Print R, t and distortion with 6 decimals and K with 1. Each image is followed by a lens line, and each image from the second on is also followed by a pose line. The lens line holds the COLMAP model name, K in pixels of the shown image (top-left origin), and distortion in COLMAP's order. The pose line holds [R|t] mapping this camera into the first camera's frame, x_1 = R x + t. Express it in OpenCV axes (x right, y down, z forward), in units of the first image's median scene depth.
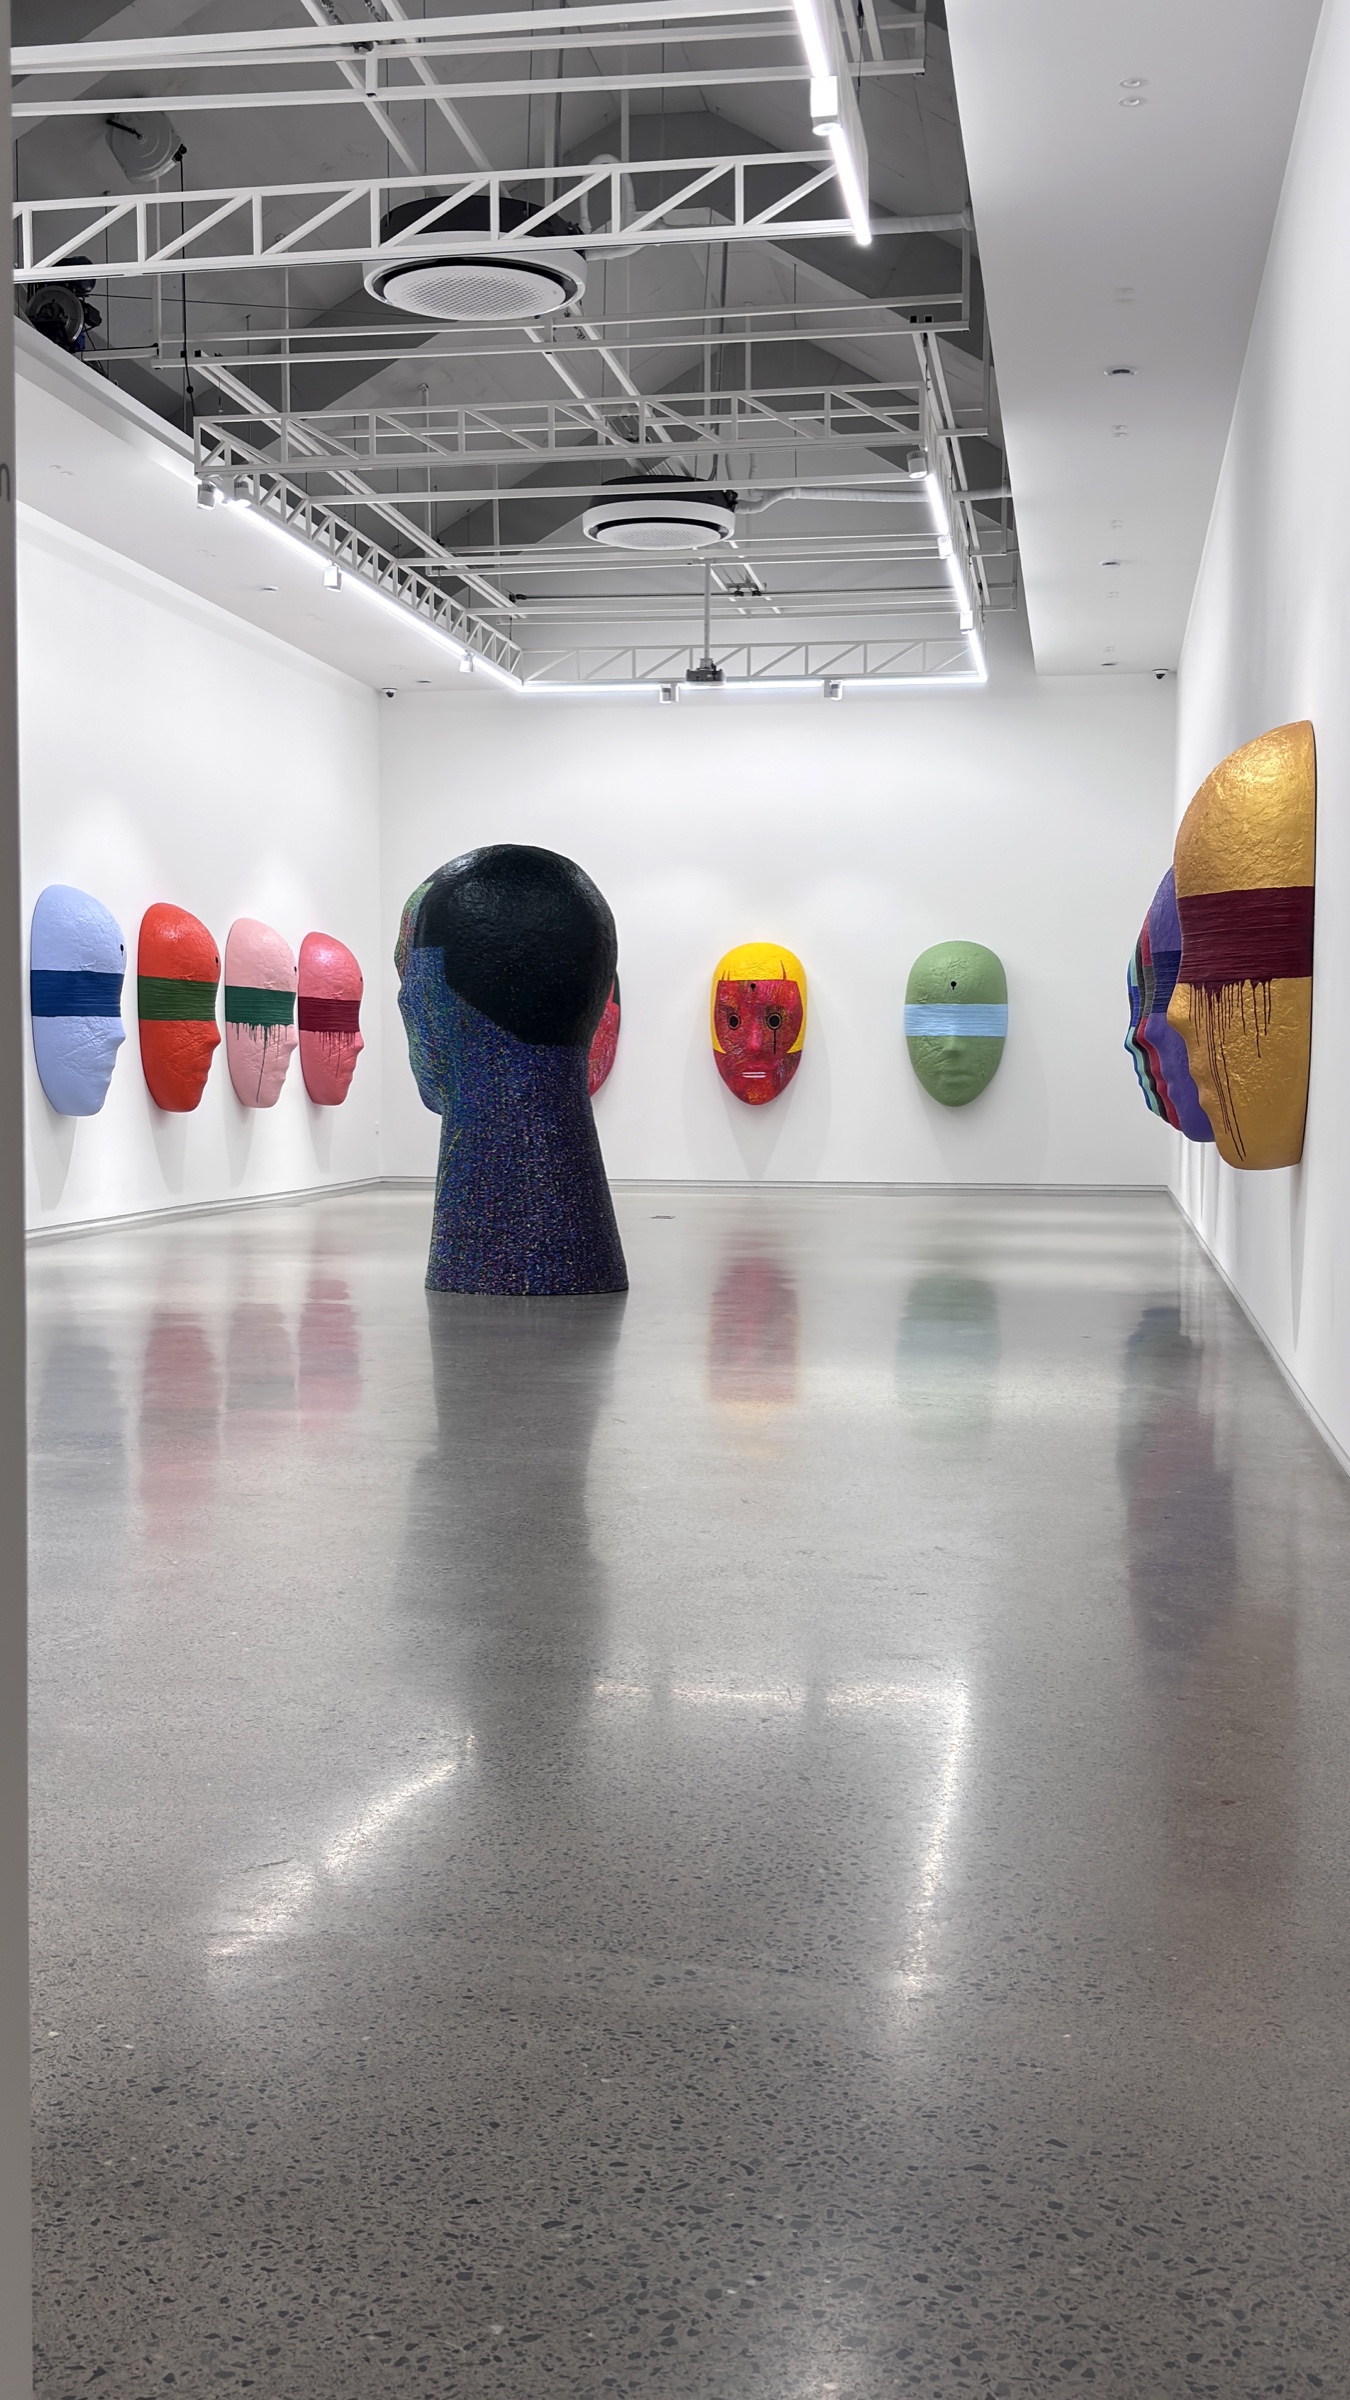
lens RADIAL K [[2387.7, 0, 675.0], [0, 2387.7, 1200.0], [0, 0, 1]] dist [0.188224, -0.001495]
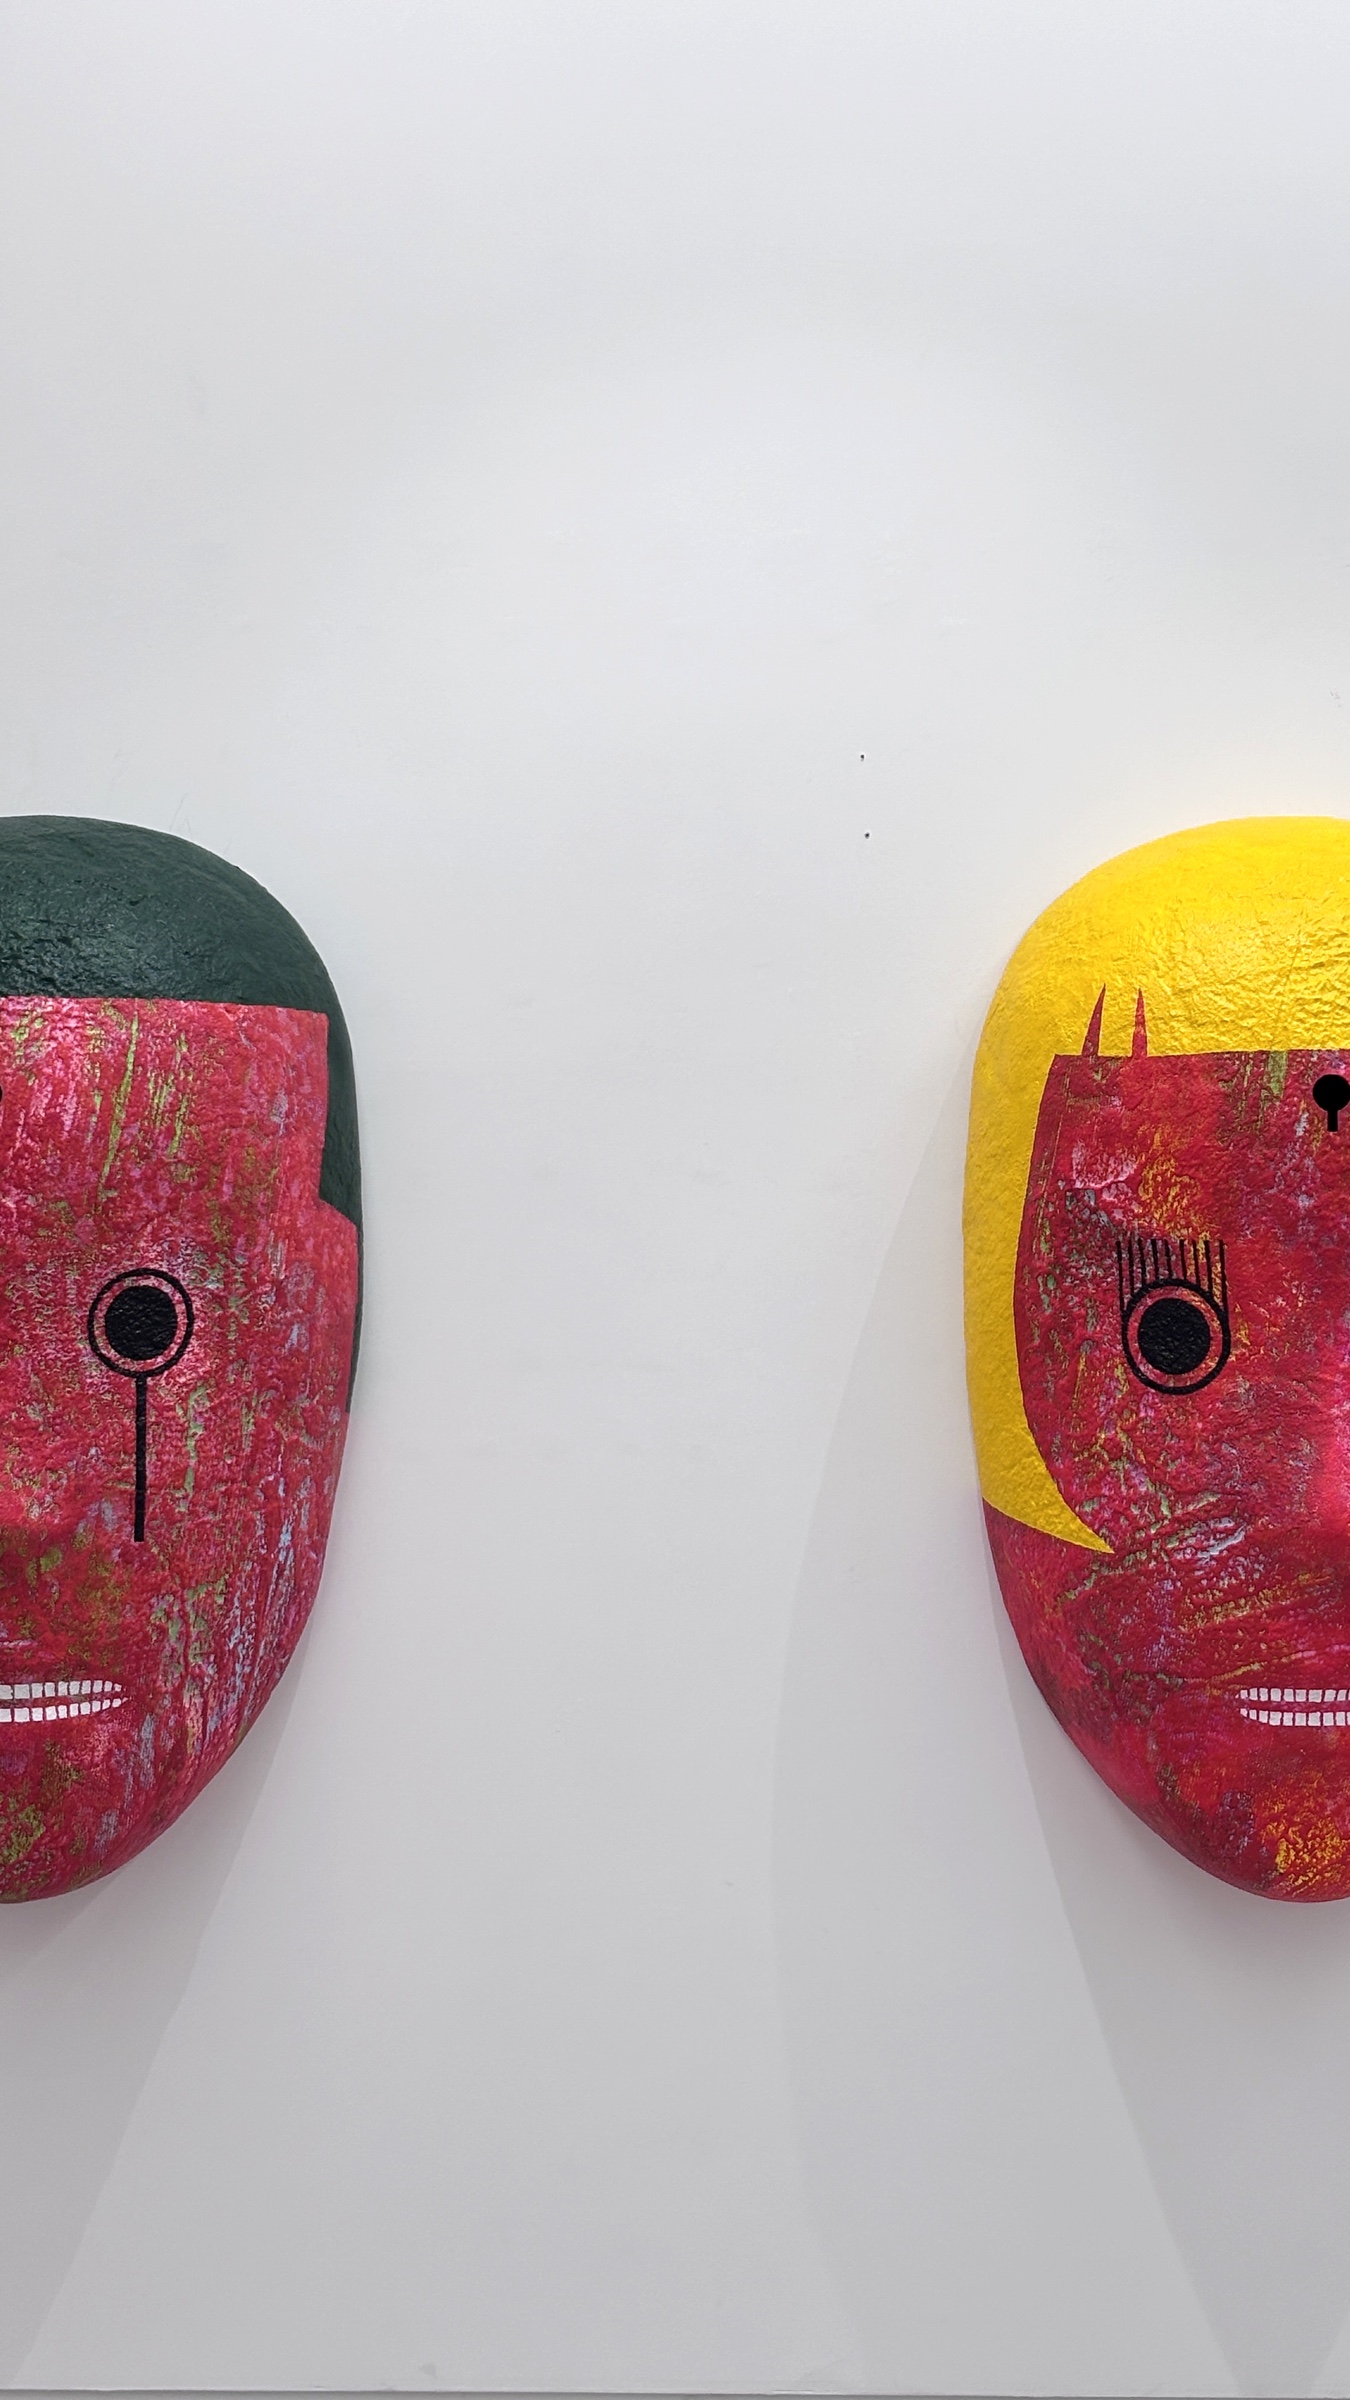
lens RADIAL K [[3724.5, 0, 675.0], [0, 3724.5, 1200.0], [0, 0, 1]] dist [0.192463, 0.015093]
pose [[0.987559, 0.004216, 0.157190, -0.055633], [0.007559, 0.997212, -0.074241, -0.089571], [-0.157065, 0.074506, 0.984774, 1.053452]]
